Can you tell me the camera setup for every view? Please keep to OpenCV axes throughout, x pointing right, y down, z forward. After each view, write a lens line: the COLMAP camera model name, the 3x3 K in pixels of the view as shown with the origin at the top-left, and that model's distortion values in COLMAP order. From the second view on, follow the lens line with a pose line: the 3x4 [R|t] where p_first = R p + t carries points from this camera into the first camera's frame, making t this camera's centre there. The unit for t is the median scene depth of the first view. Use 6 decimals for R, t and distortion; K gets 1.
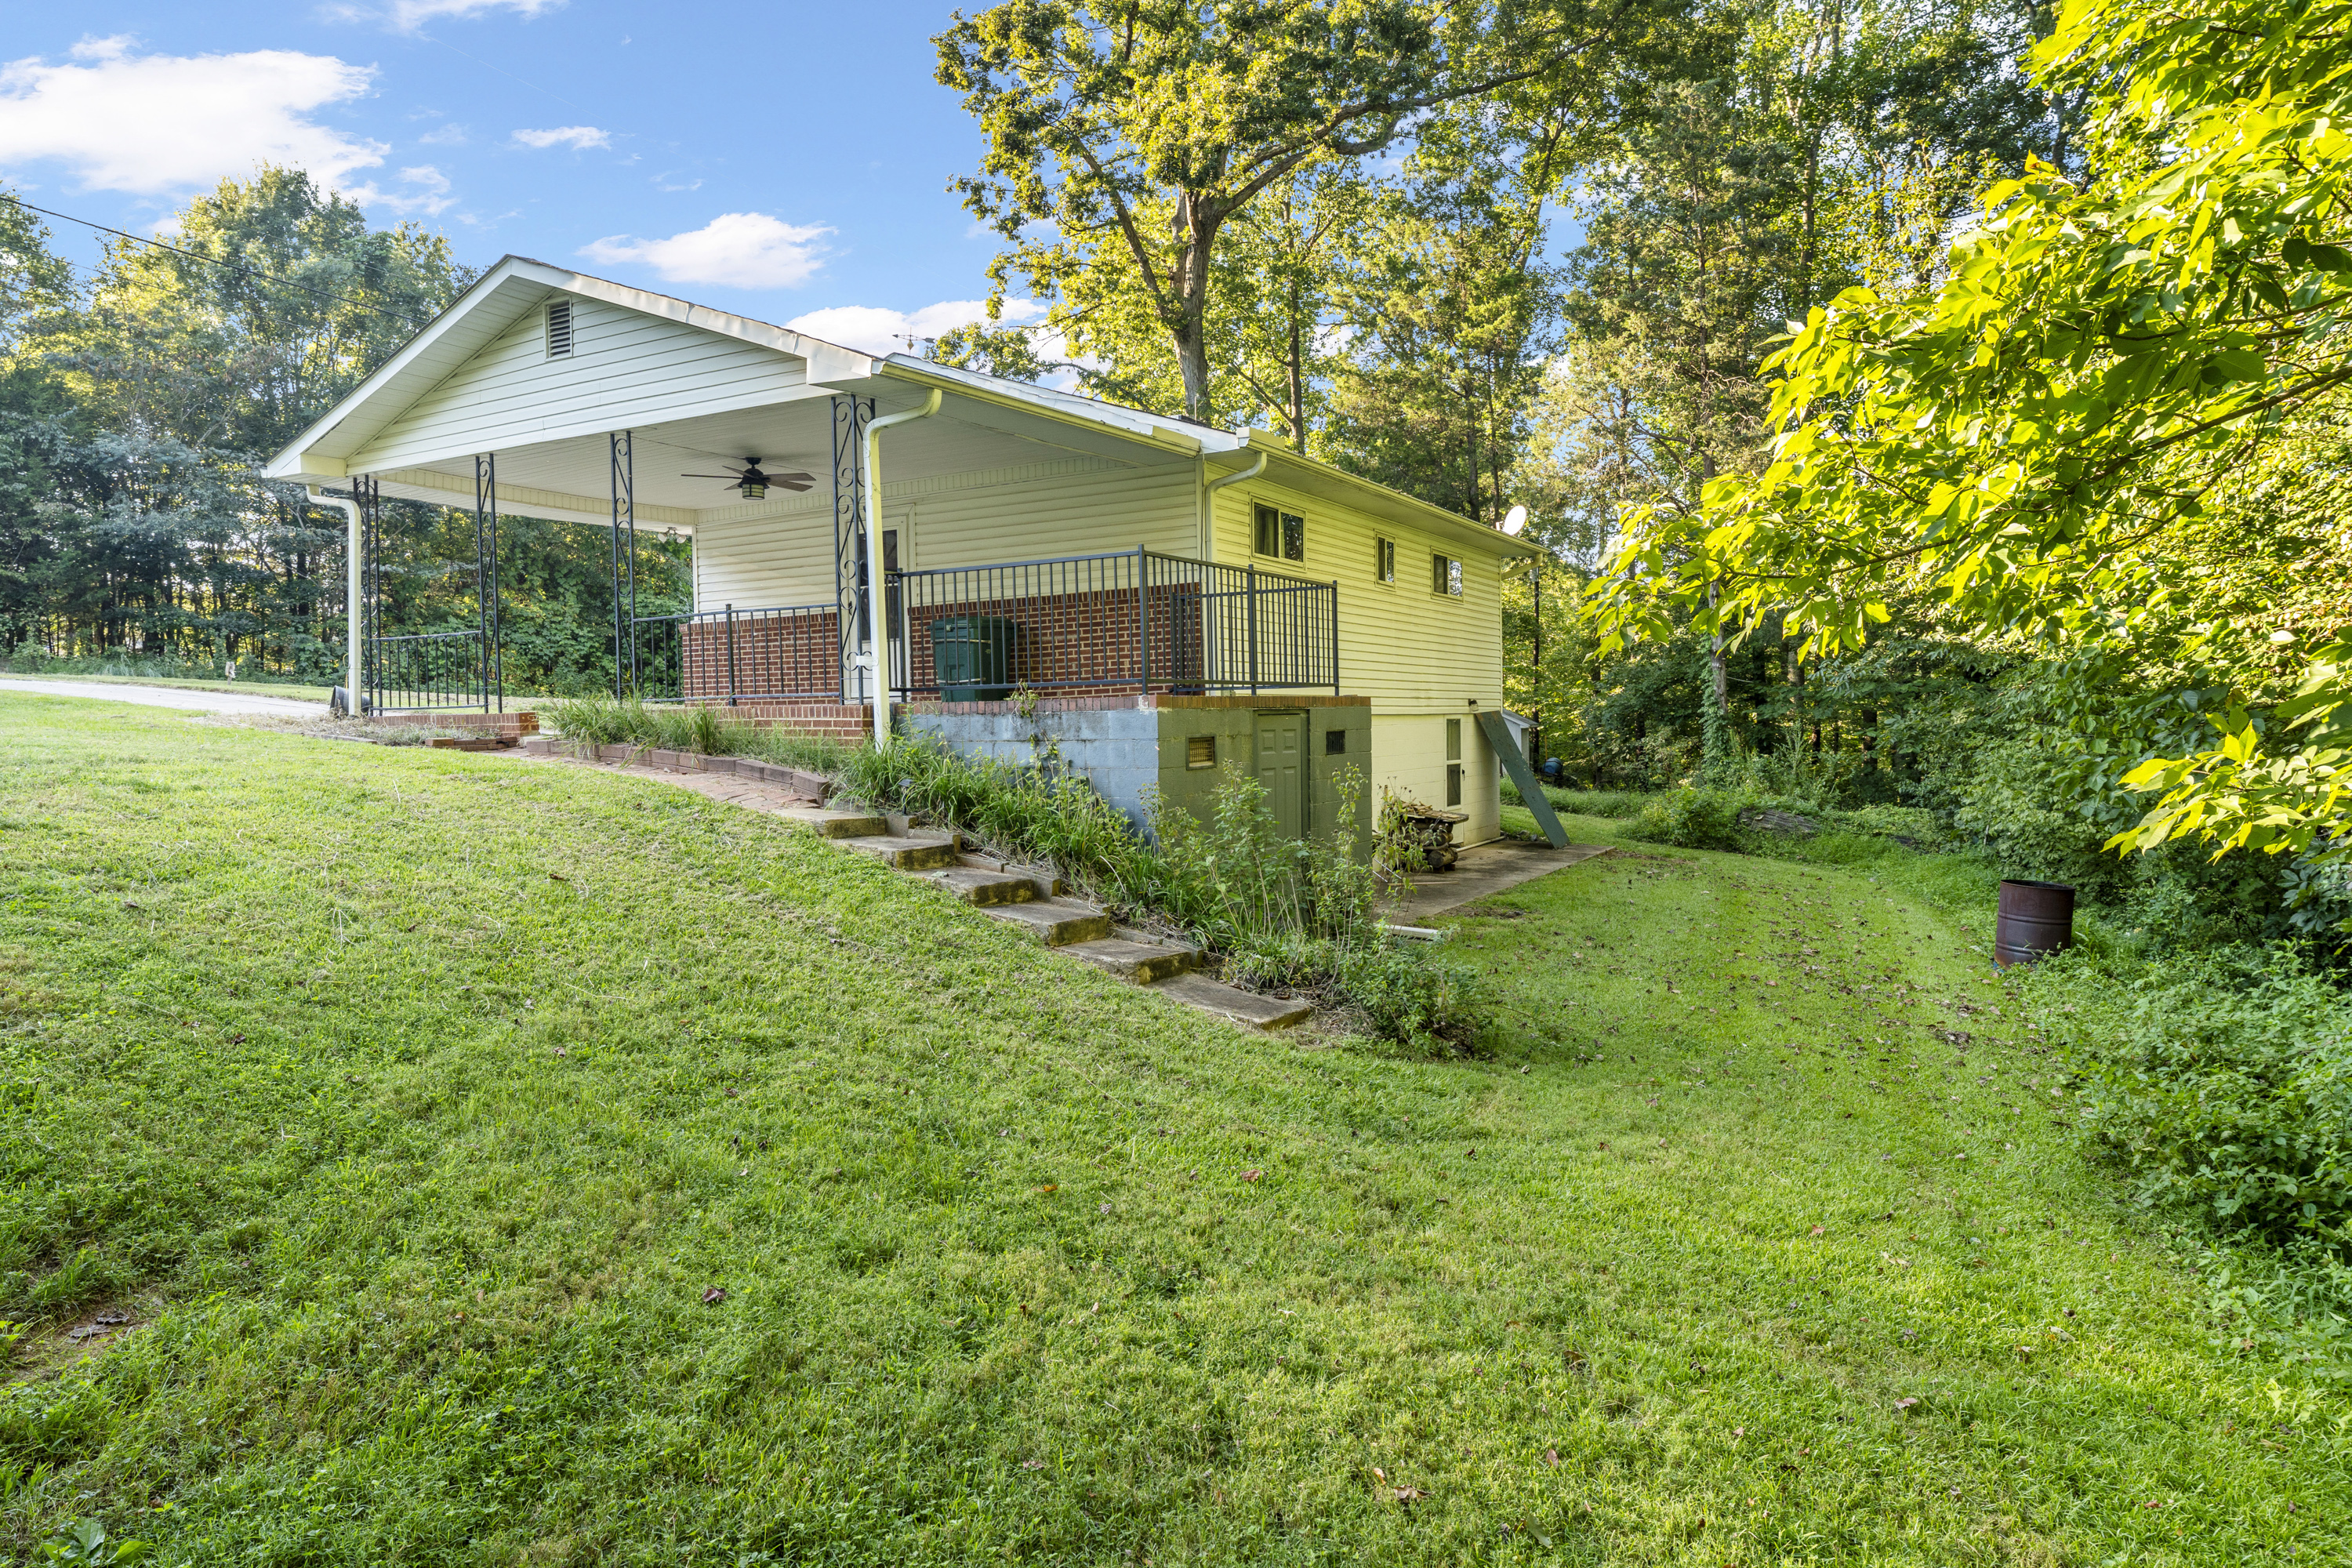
lens RADIAL K [[1402.2, 0, 1176.0], [0, 1402.2, 784.0], [0, 0, 1]] dist [0.018846, 0.000029]
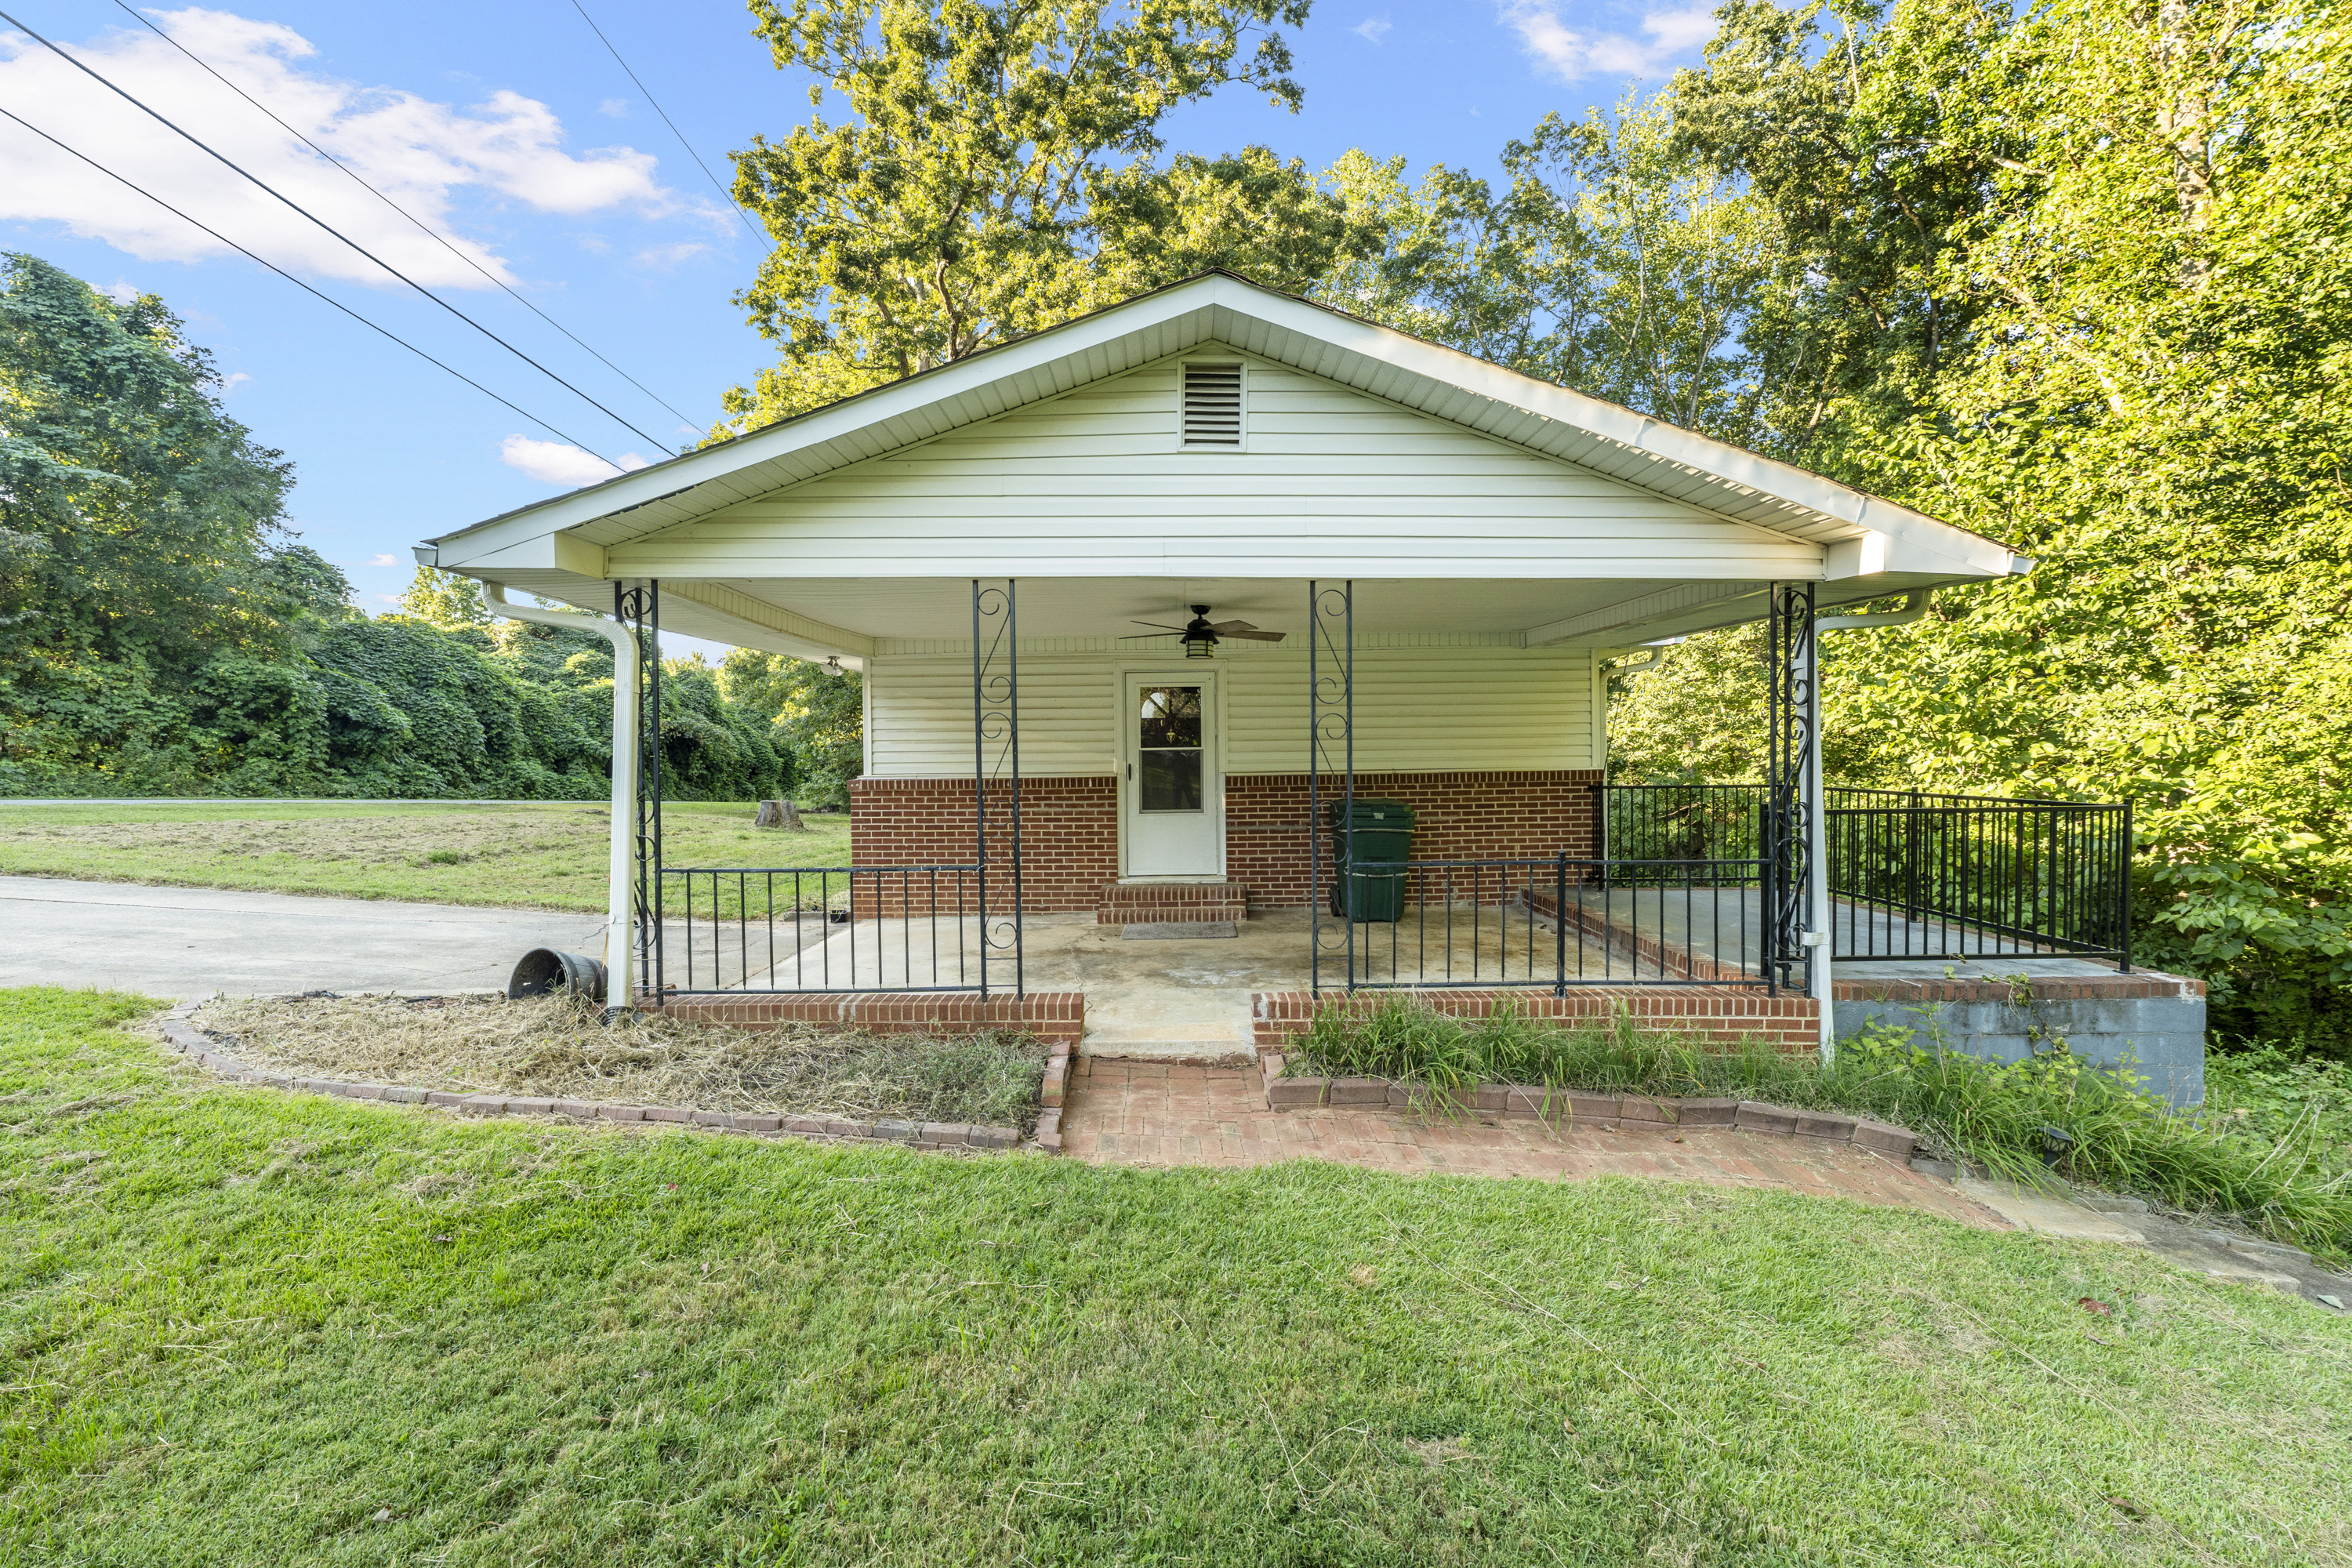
lens RADIAL K [[956.4, 0, 1176.0], [0, 956.4, 784.0], [0, 0, 1]] dist [0.001569, 0.000091]
pose [[0.861951, -0.007372, 0.506938, -0.243558], [0.015359, 0.999815, -0.011576, -0.053737], [-0.506758, 0.017764, 0.861905, 0.232816]]
